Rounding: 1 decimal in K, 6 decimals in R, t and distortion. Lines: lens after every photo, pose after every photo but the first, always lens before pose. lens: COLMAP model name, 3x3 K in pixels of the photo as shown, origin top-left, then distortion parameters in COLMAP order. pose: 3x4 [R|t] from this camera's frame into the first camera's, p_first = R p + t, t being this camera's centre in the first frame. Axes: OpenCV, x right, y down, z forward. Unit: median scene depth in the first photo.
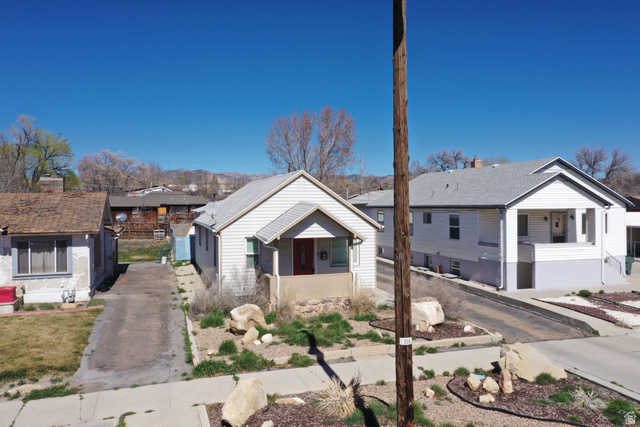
lens RADIAL K [[511.4, 0, 320.0], [0, 511.4, 213.5], [0, 0, 1]] dist [0.012756, 0.002921]
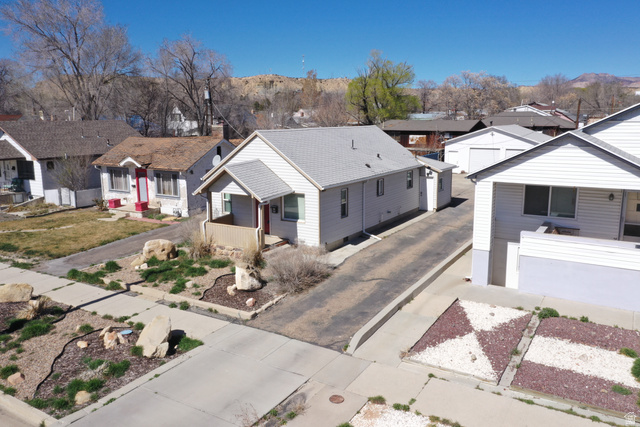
lens RADIAL K [[512.7, 0, 320.0], [0, 512.7, 213.5], [0, 0, 1]] dist [0.016181, 0.002863]
pose [[0.651048, 0.144206, -0.745212, 0.892612], [-0.011205, 0.983506, 0.180529, -0.108822], [0.758954, -0.109183, 0.641925, 0.365497]]
